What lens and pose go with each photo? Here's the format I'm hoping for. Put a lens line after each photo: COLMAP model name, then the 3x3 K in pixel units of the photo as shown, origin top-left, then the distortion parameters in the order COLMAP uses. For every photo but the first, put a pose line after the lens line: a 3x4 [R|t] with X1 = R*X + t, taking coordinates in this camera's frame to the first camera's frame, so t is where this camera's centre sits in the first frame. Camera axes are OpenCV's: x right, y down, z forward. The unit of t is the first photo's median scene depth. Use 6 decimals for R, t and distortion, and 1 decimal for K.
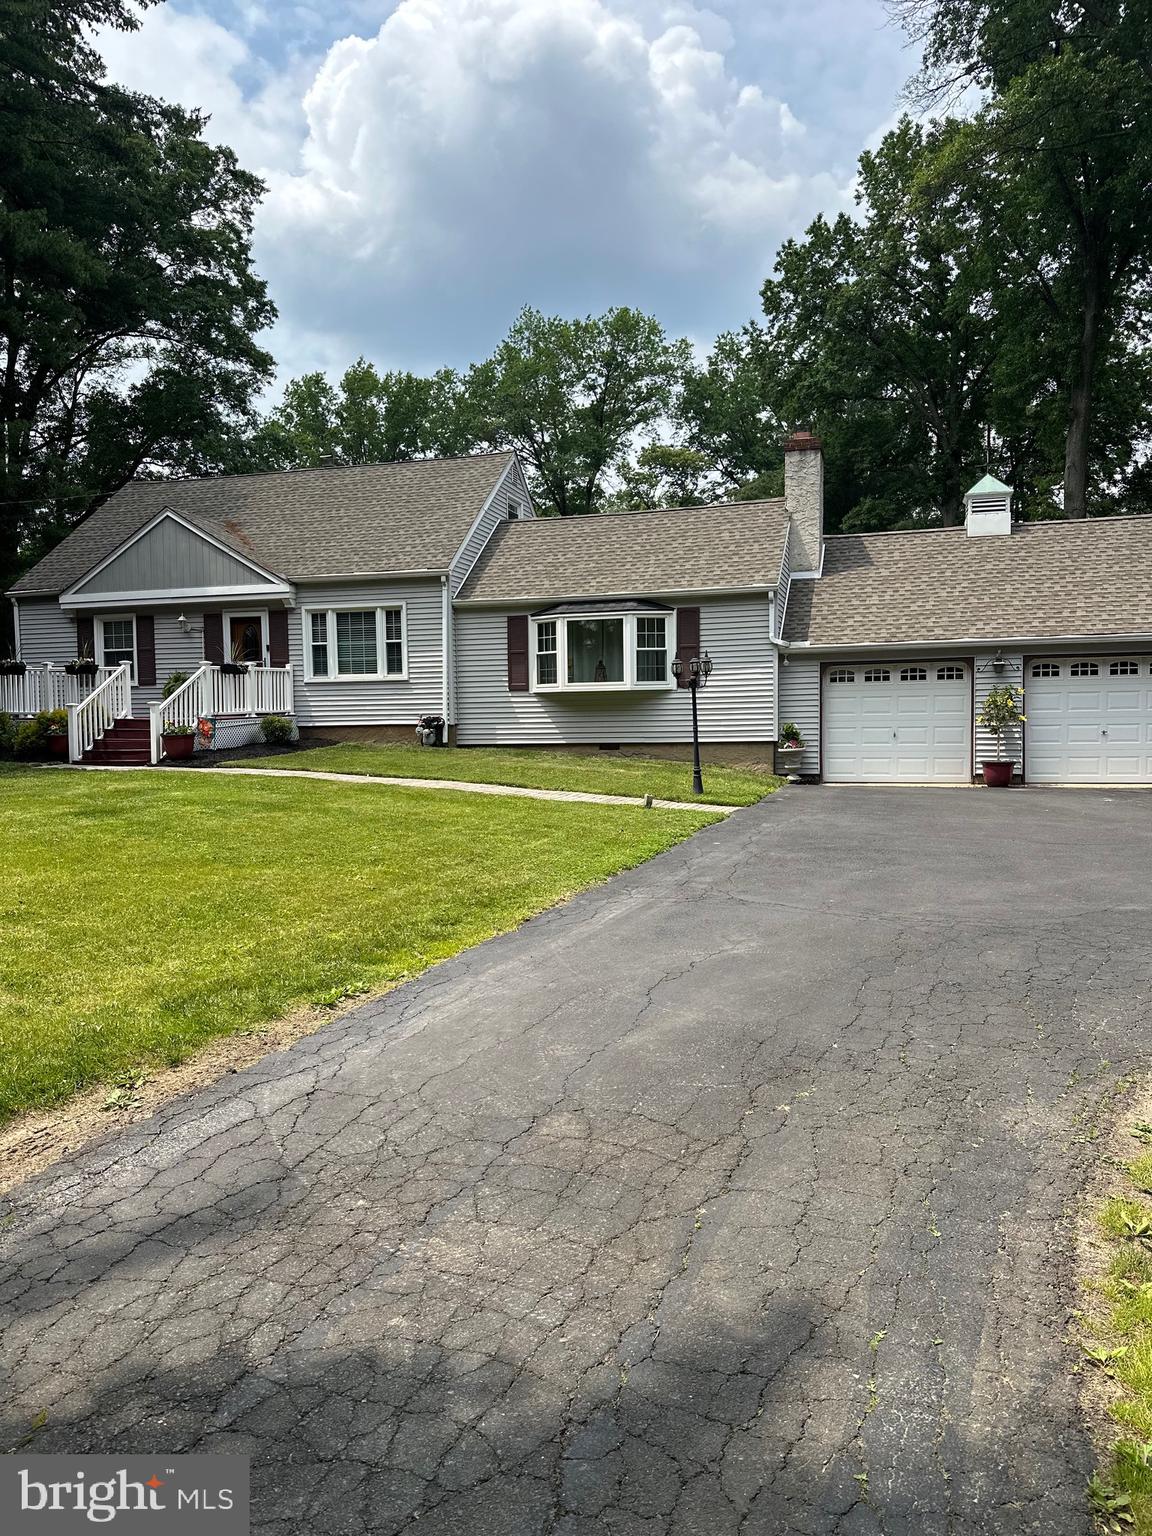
lens RADIAL K [[1079.6, 0, 576.0], [0, 1079.6, 768.0], [0, 0, 1]] dist [0.126184, -0.196548]
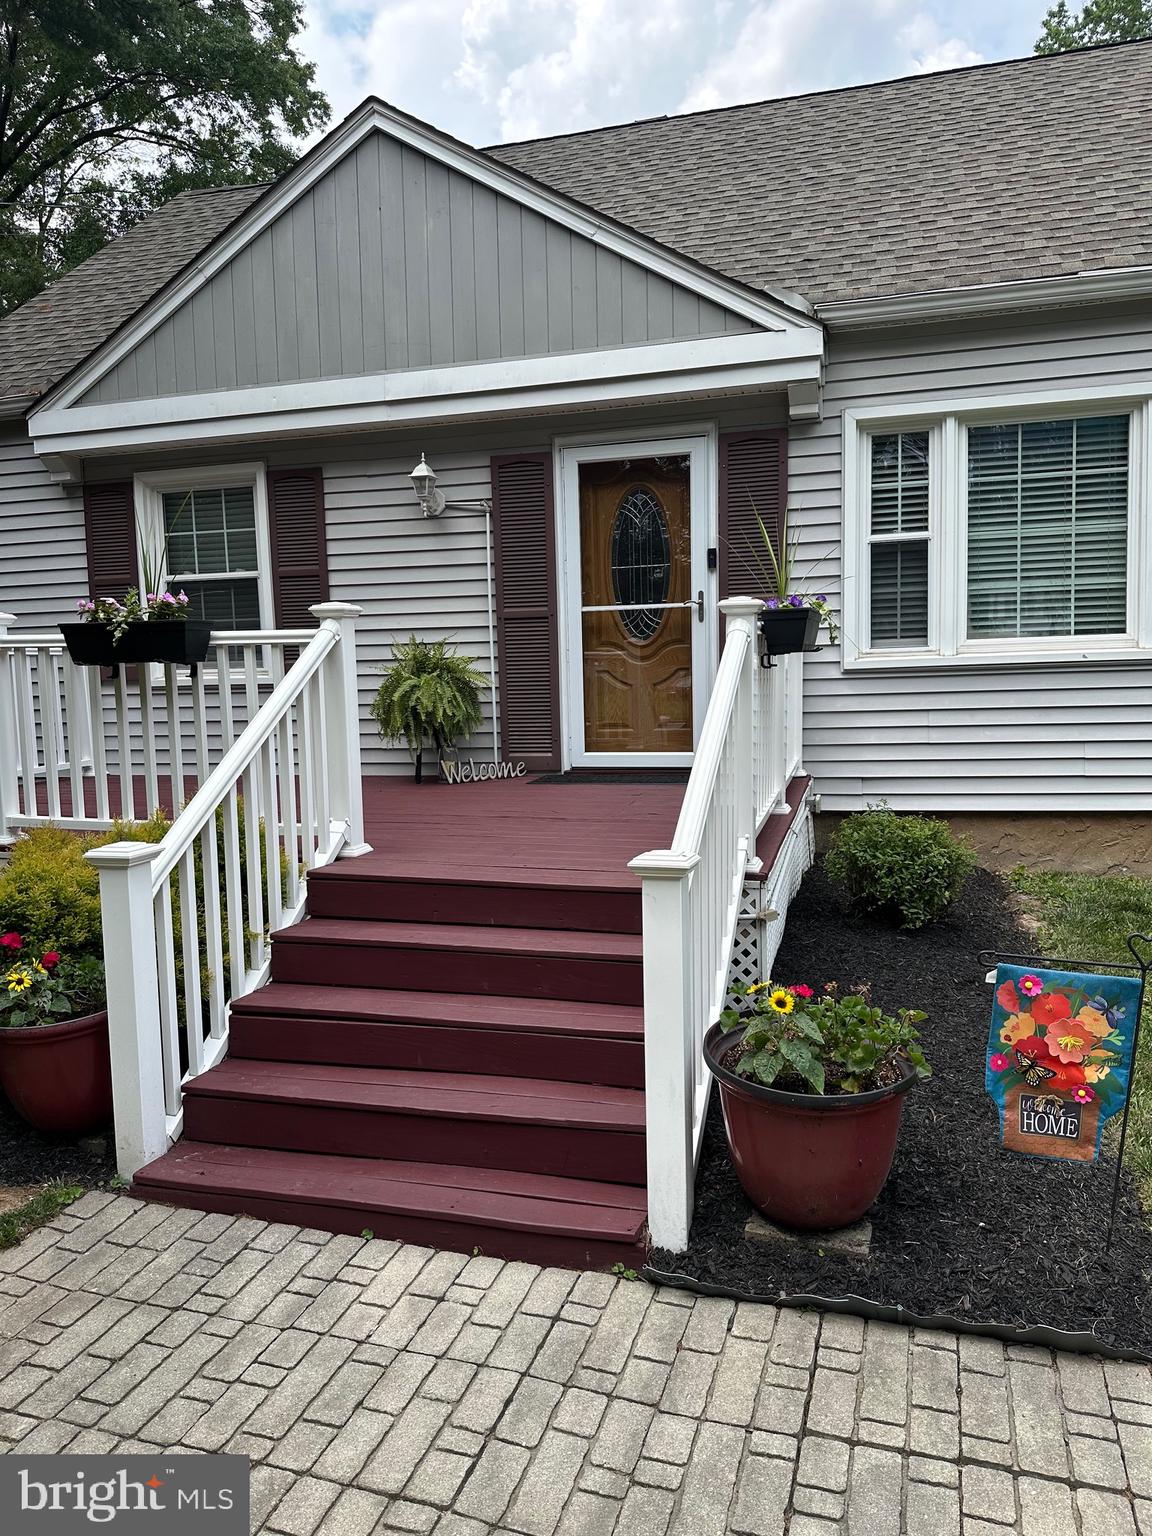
lens RADIAL K [[1104.7, 0, 576.0], [0, 1104.7, 768.0], [0, 0, 1]] dist [0.027781, -0.004447]
pose [[0.999787, -0.015776, 0.013294, -0.341969], [0.015269, 0.999184, 0.037404, -0.066293], [-0.013873, -0.037193, 0.999212, 0.724120]]
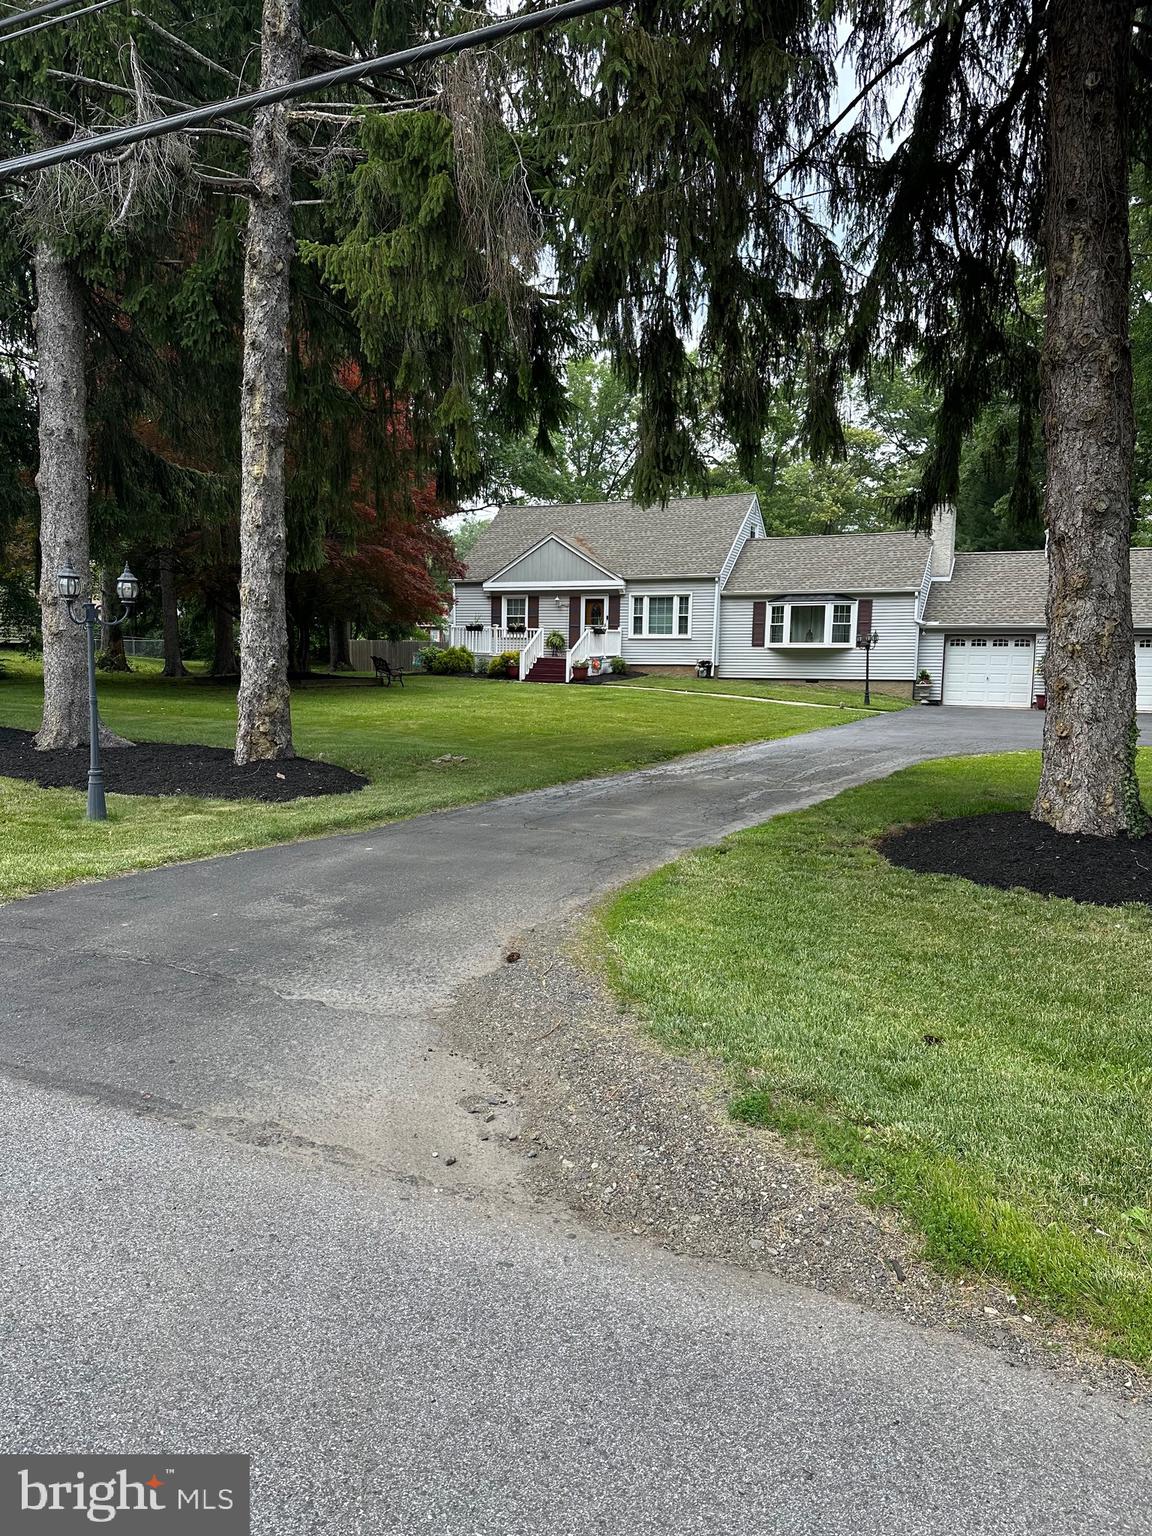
lens RADIAL K [[1079.6, 0, 576.0], [0, 1079.6, 768.0], [0, 0, 1]] dist [0.126184, -0.196548]
pose [[0.989589, 0.042215, -0.137589, -0.093035], [-0.034947, 0.997884, 0.054821, 0.034976], [0.139612, -0.049442, 0.988971, -0.719243]]
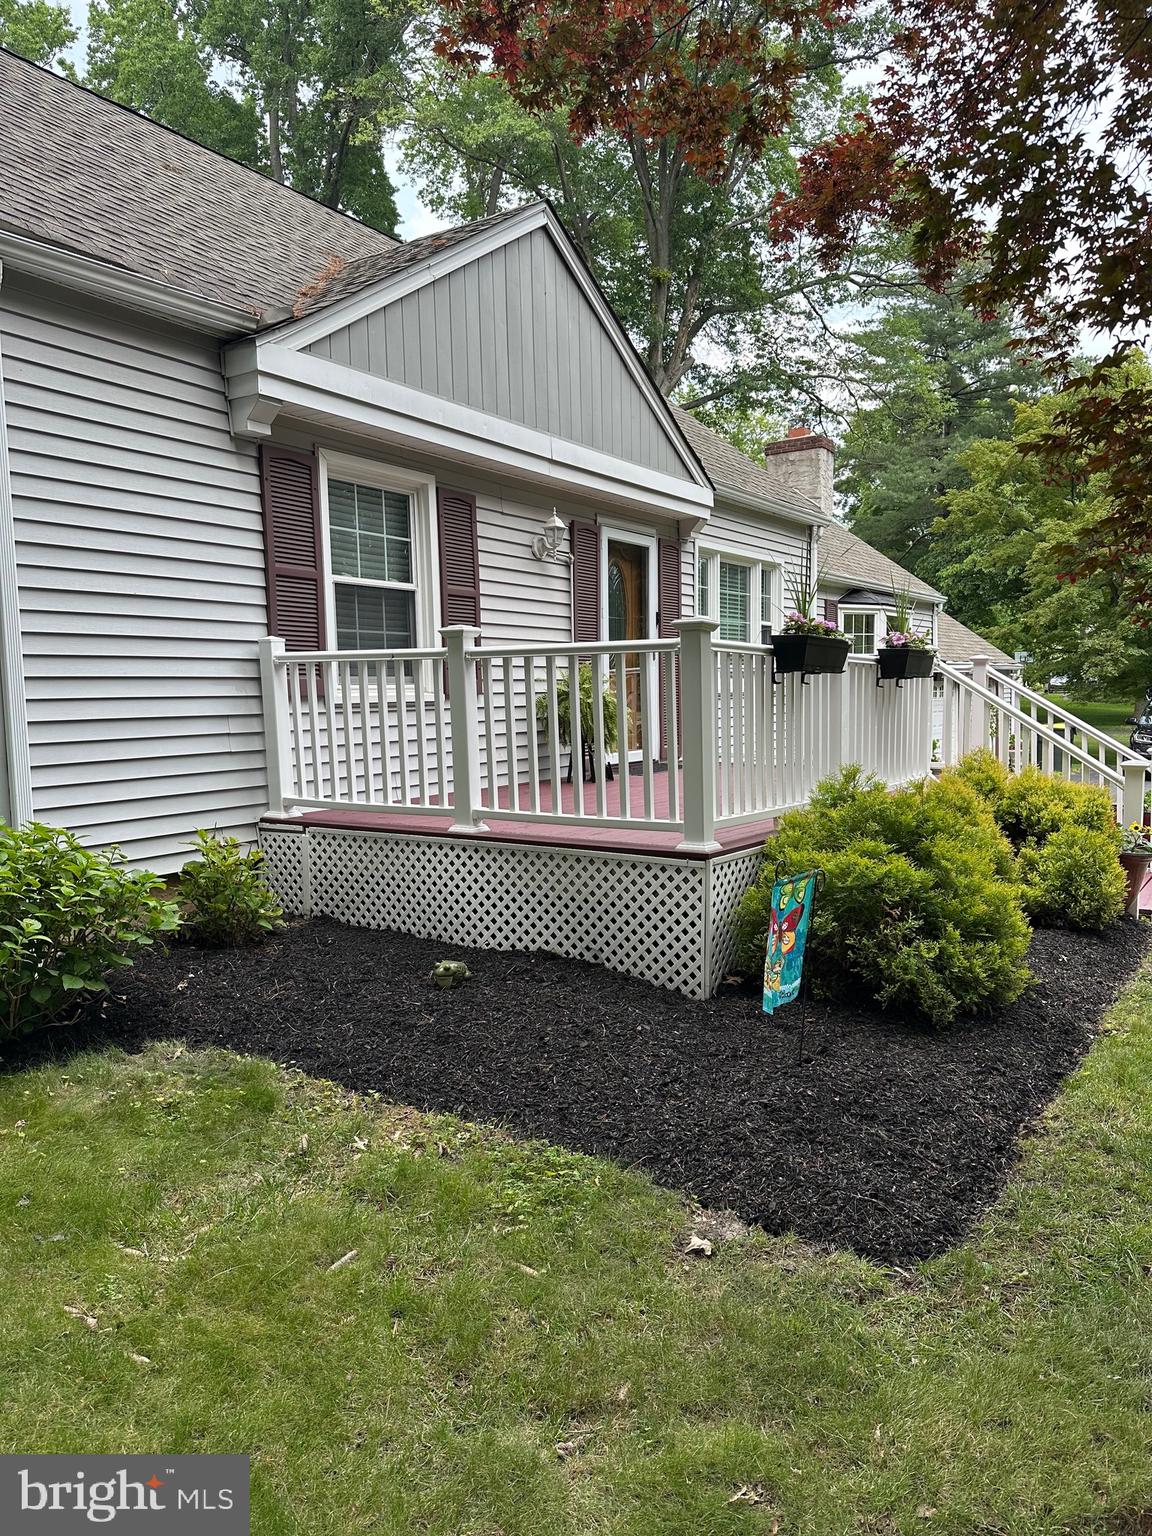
lens RADIAL K [[1079.6, 0, 576.0], [0, 1079.6, 768.0], [0, 0, 1]] dist [0.126184, -0.196548]
pose [[0.293591, -0.054382, 0.954383, -0.759266], [0.065684, 0.997168, 0.036614, -0.070327], [-0.953672, 0.051939, 0.296331, 0.946520]]
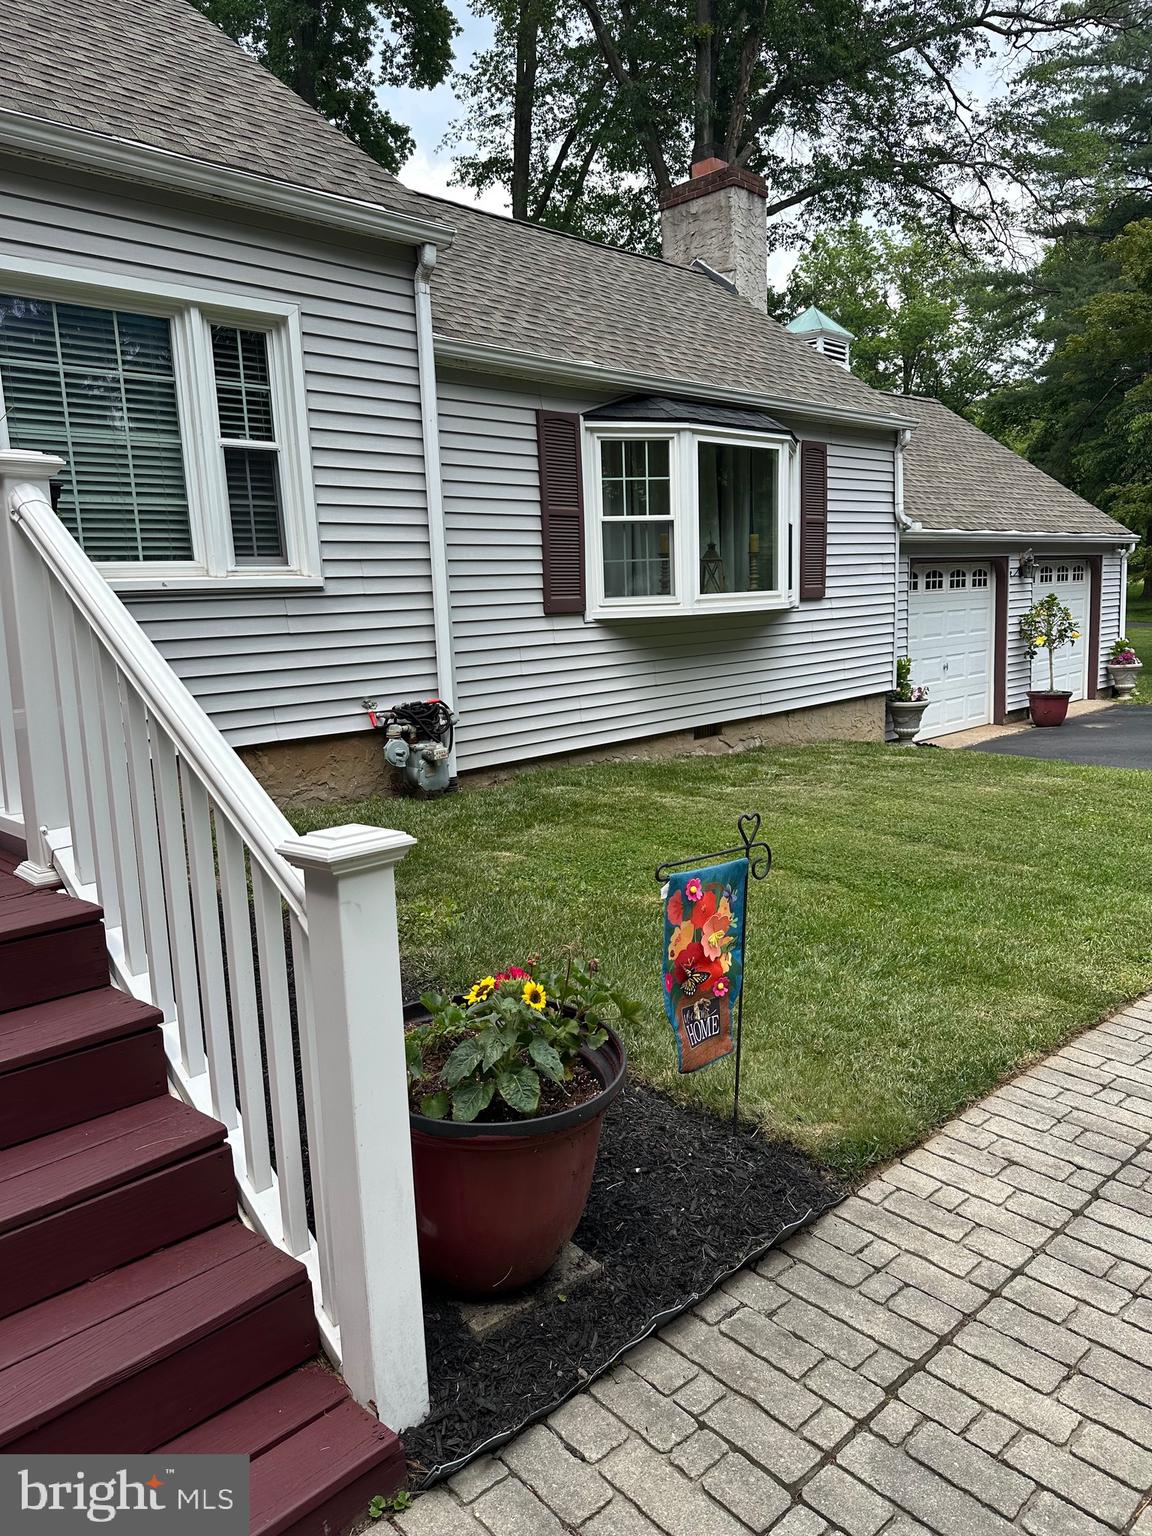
lens RADIAL K [[1079.6, 0, 576.0], [0, 1079.6, 768.0], [0, 0, 1]] dist [0.126184, -0.196548]
pose [[0.462704, -0.143094, 0.874888, -0.395975], [0.074951, 0.989668, 0.122228, -0.063842], [-0.883339, 0.009018, 0.468648, 0.808963]]
